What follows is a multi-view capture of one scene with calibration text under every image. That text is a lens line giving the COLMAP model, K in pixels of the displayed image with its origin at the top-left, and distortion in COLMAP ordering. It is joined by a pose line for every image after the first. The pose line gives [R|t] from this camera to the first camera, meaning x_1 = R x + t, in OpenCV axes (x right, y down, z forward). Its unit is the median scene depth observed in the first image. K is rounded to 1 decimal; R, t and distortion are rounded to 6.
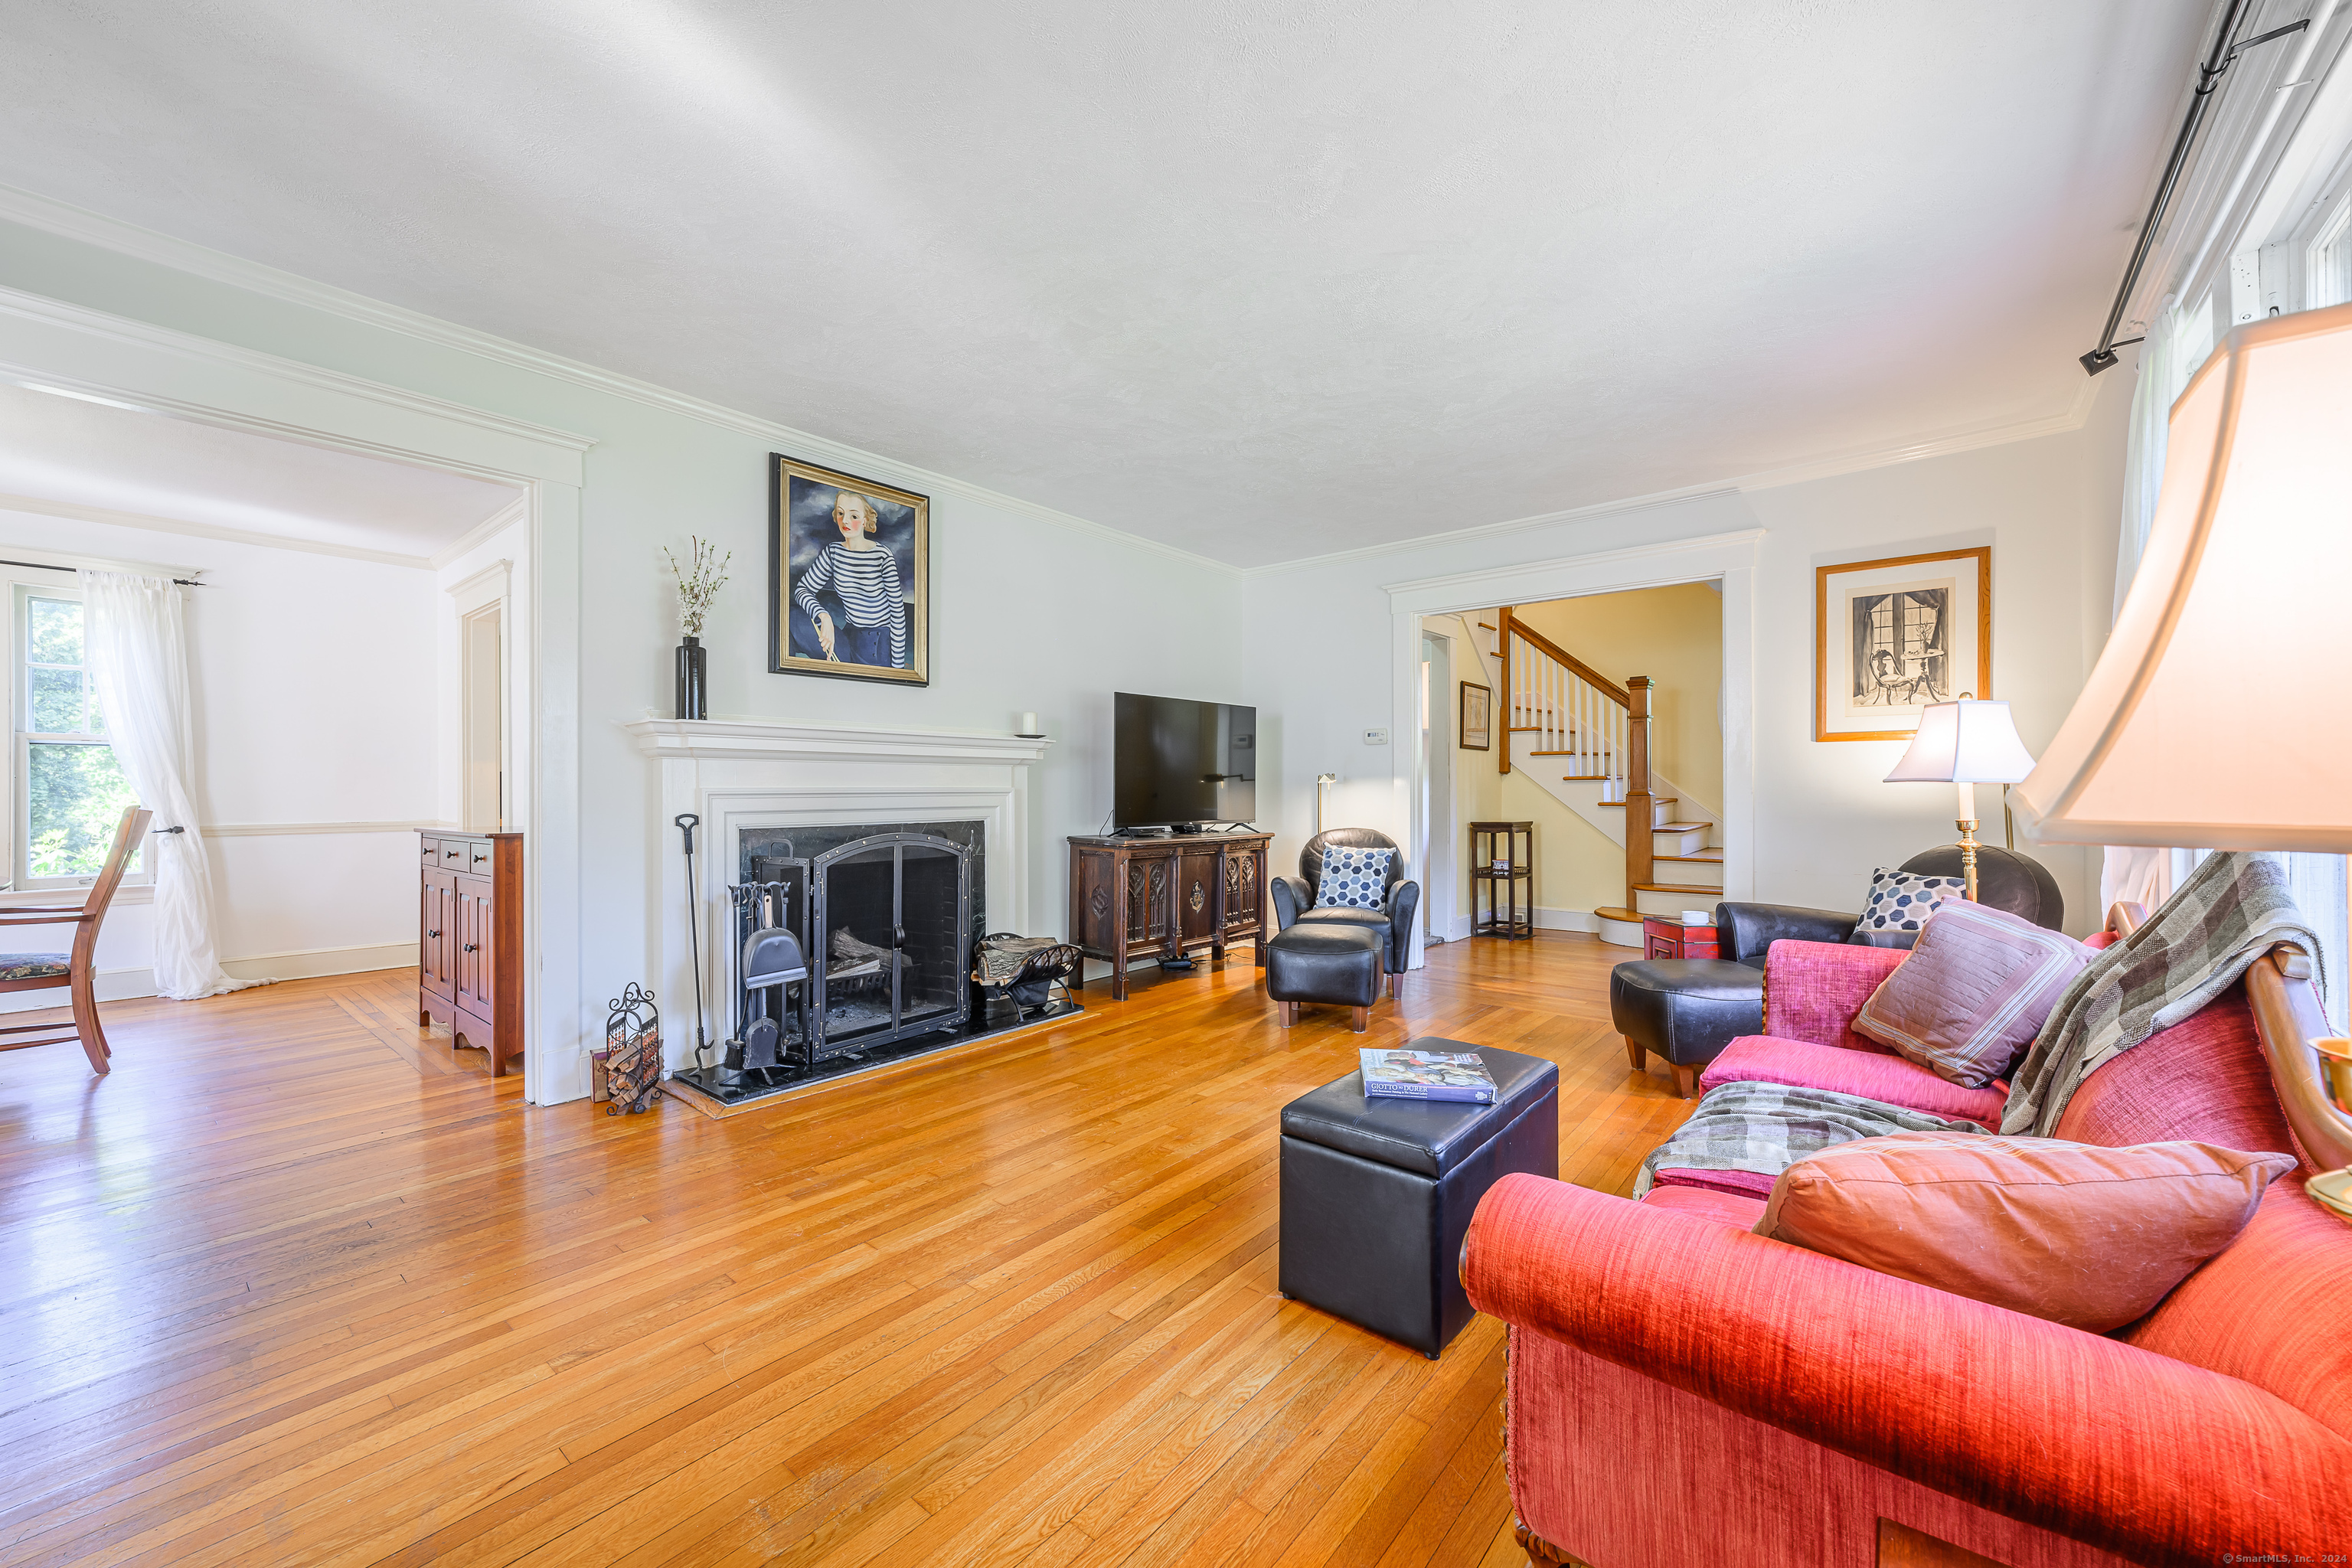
lens RADIAL K [[907.9, 0, 1181.3], [0, 907.9, 789.2], [0, 0, 1]] dist [-0.009965, -0.000528]
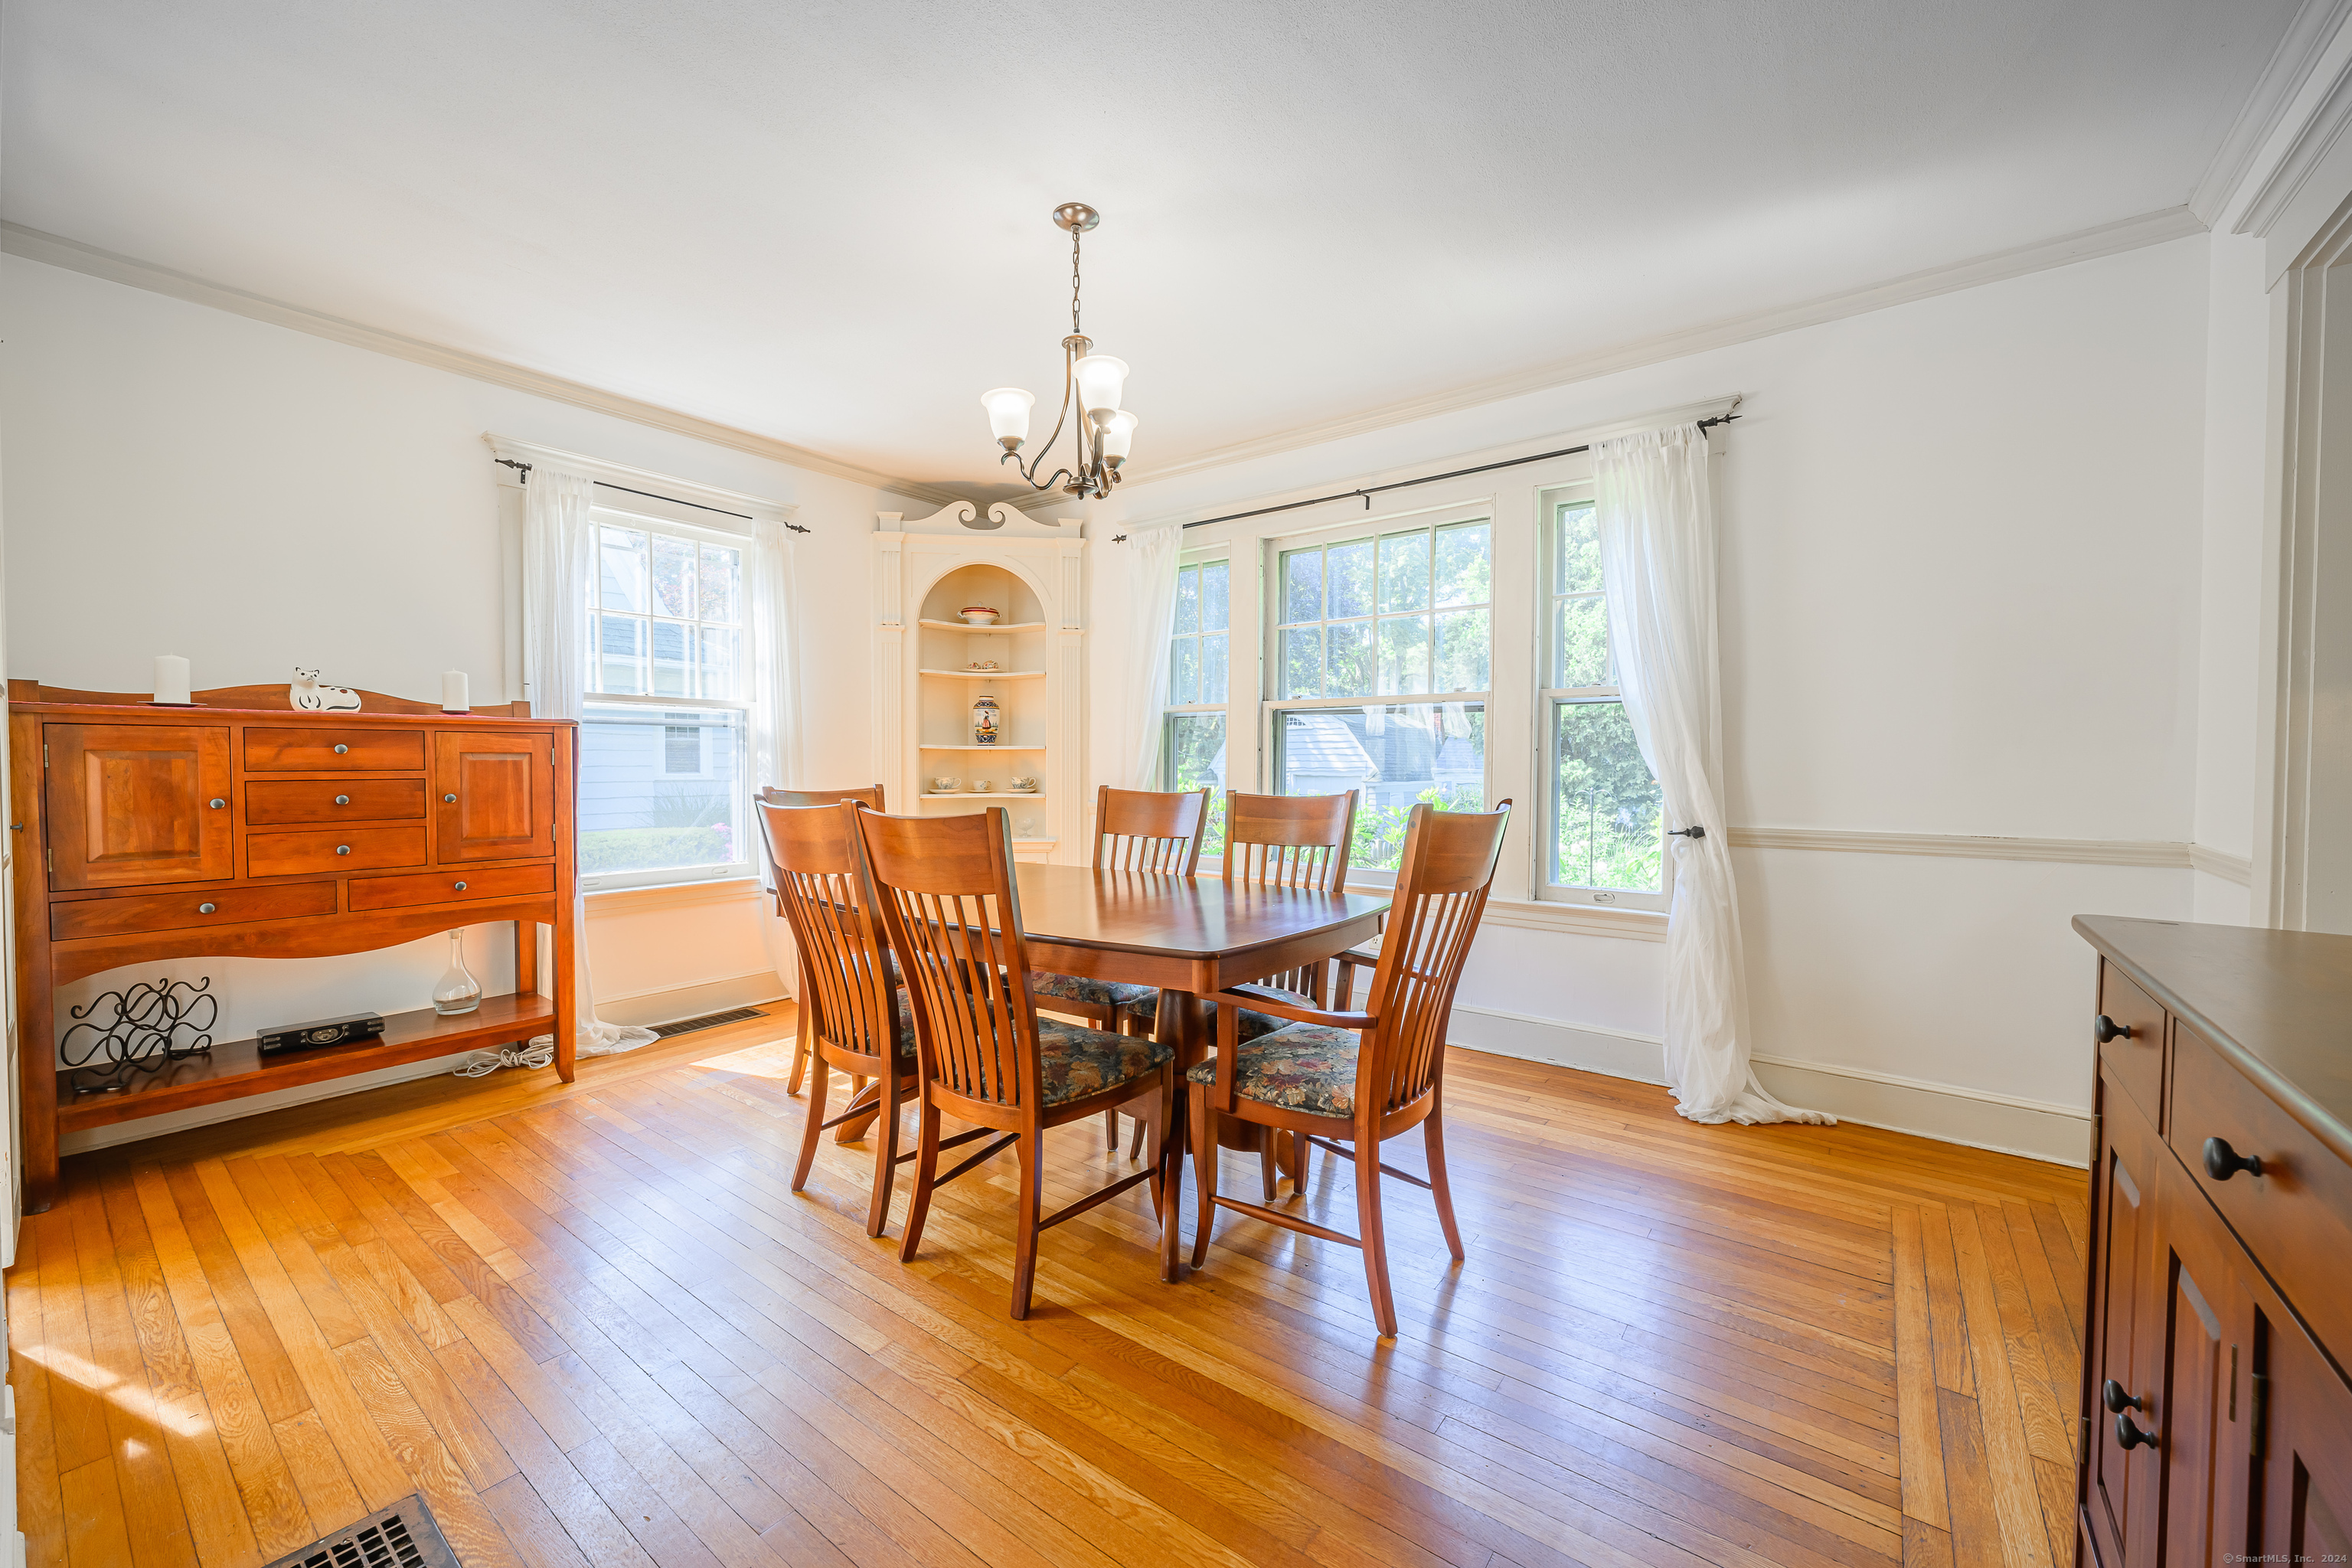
lens RADIAL K [[907.9, 0, 1176.8], [0, 907.9, 791.5], [0, 0, 1]] dist [-0.009965, -0.000528]
pose [[0.024836, 0.030248, -0.999234, -0.622187], [-0.001420, 0.999542, 0.030222, -0.001225], [0.999691, 0.000668, 0.024868, 0.764427]]
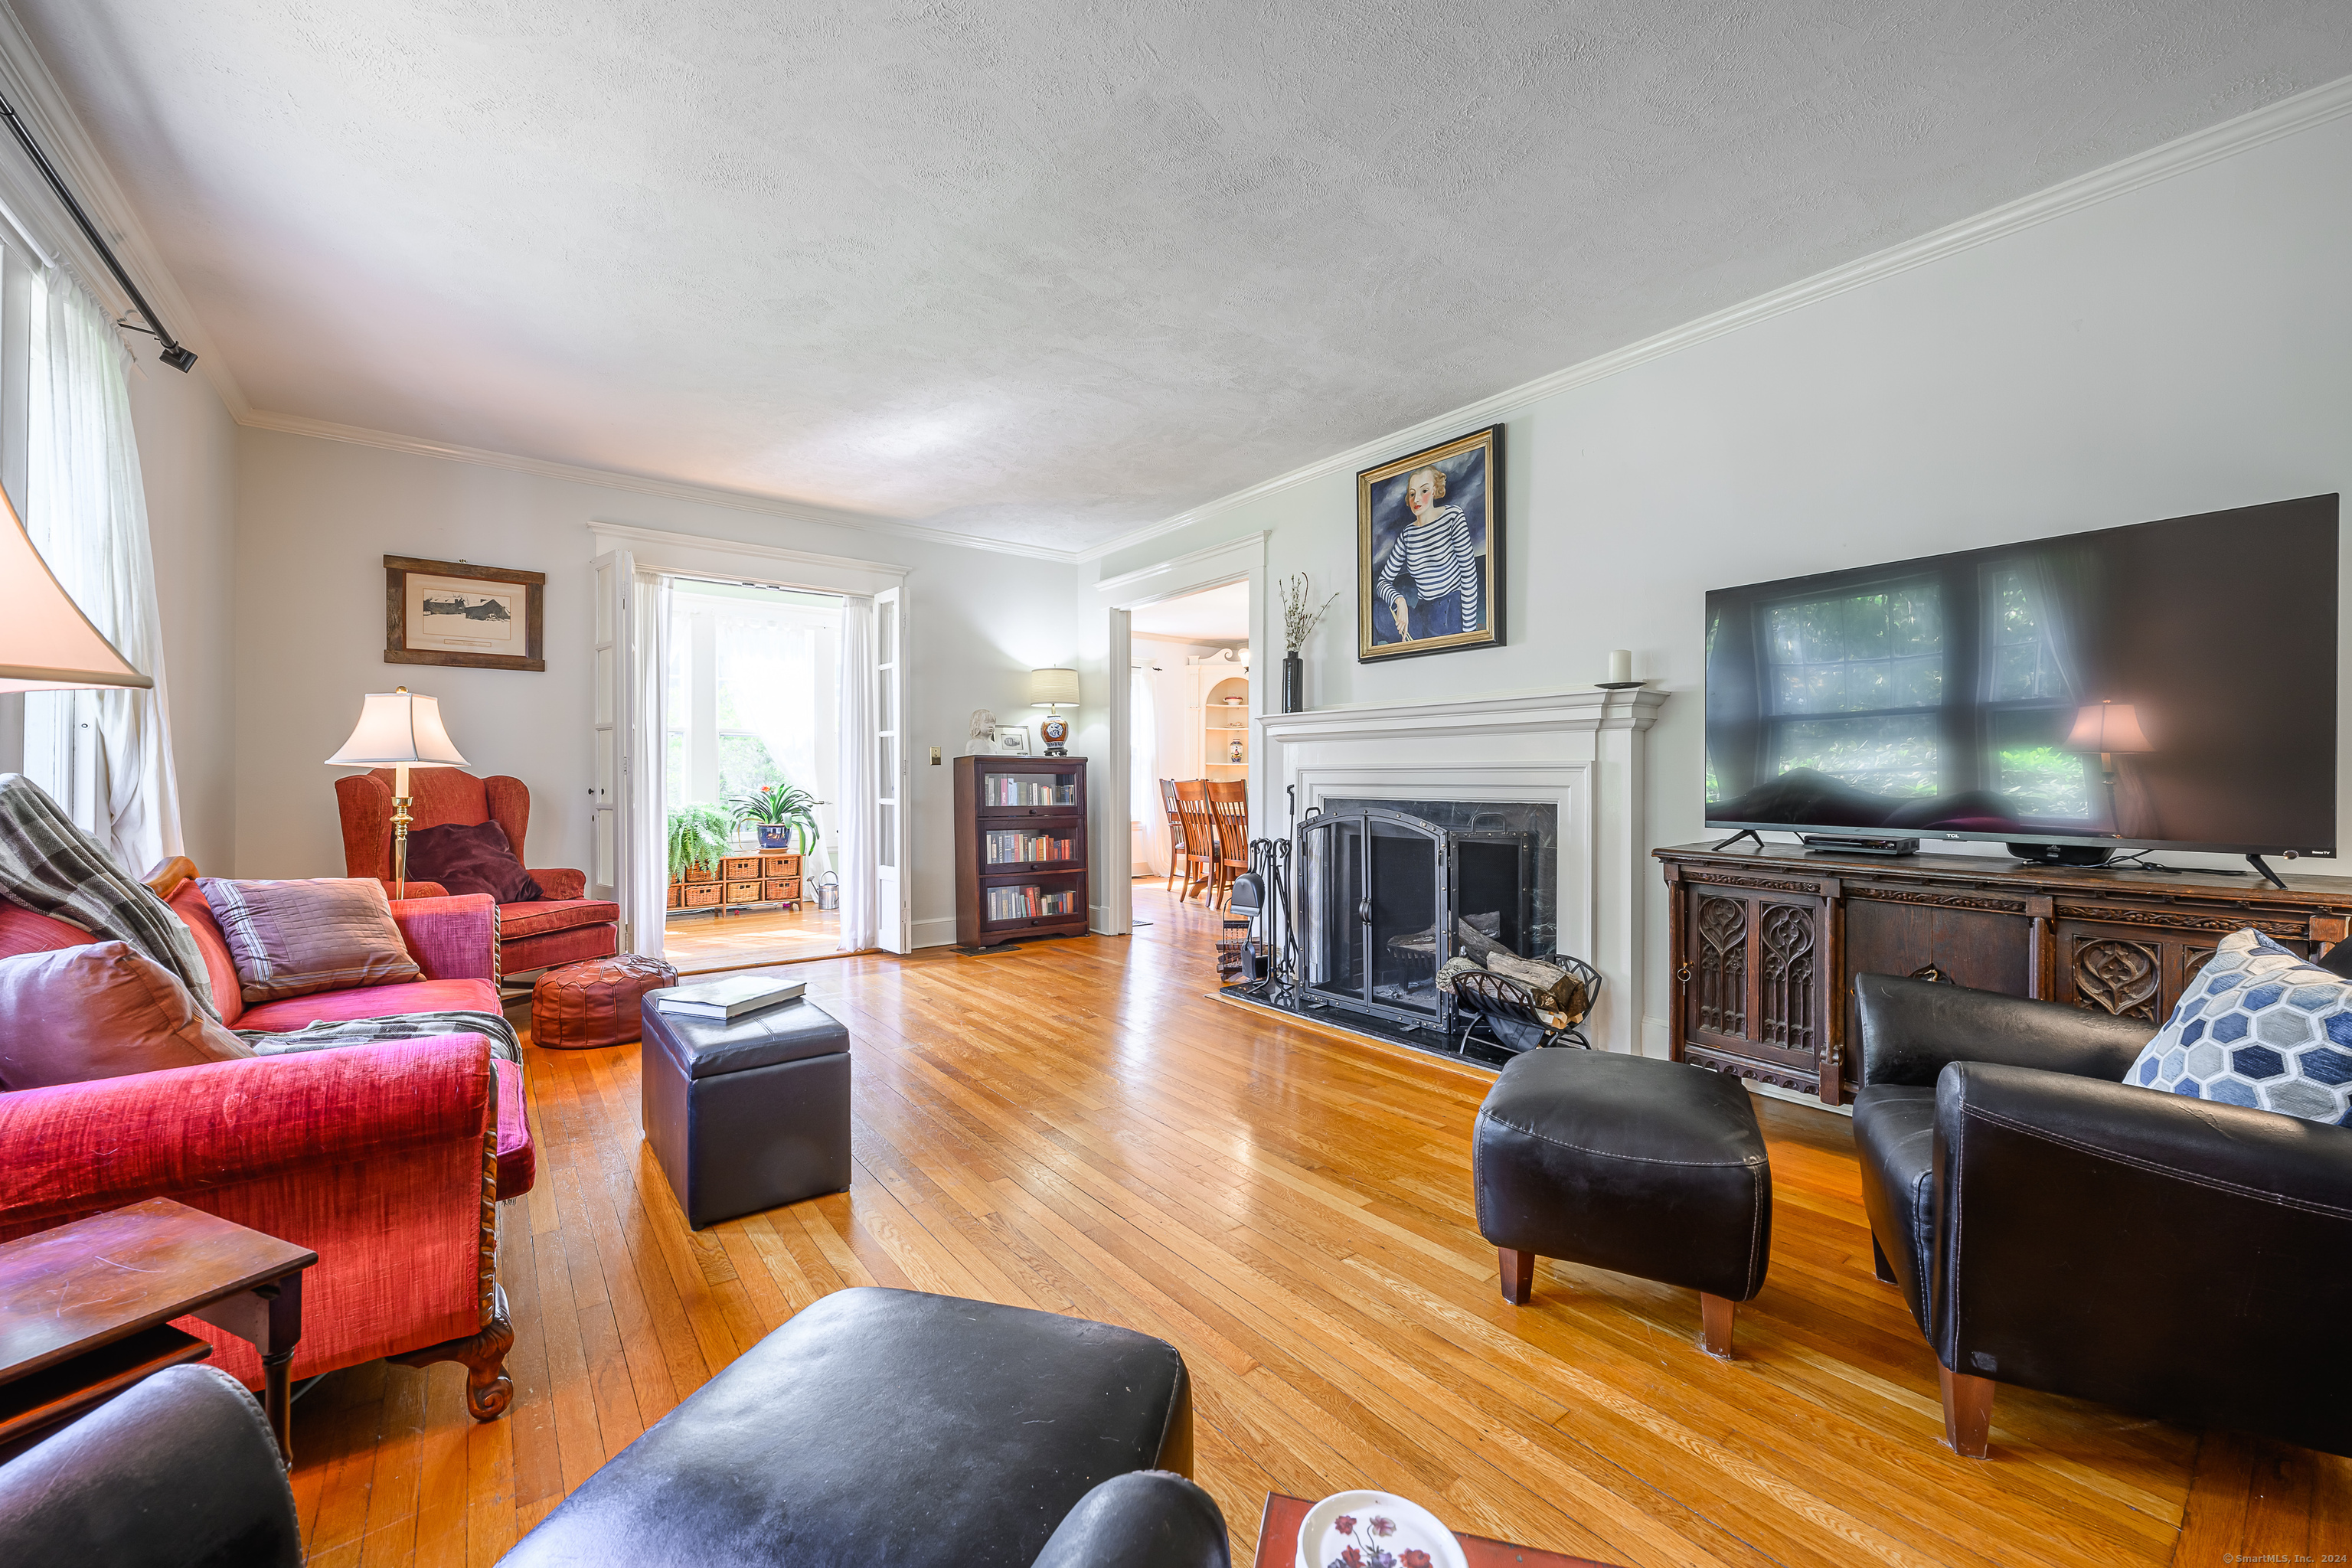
lens RADIAL K [[907.9, 0, 1183.0], [0, 907.9, 787.5], [0, 0, 1]] dist [-0.009965, -0.000528]
pose [[-0.222122, 0.011136, -0.974955, 0.668727], [-0.003742, 0.999918, 0.012273, 0.013408], [0.975012, 0.006374, -0.222062, 0.961215]]
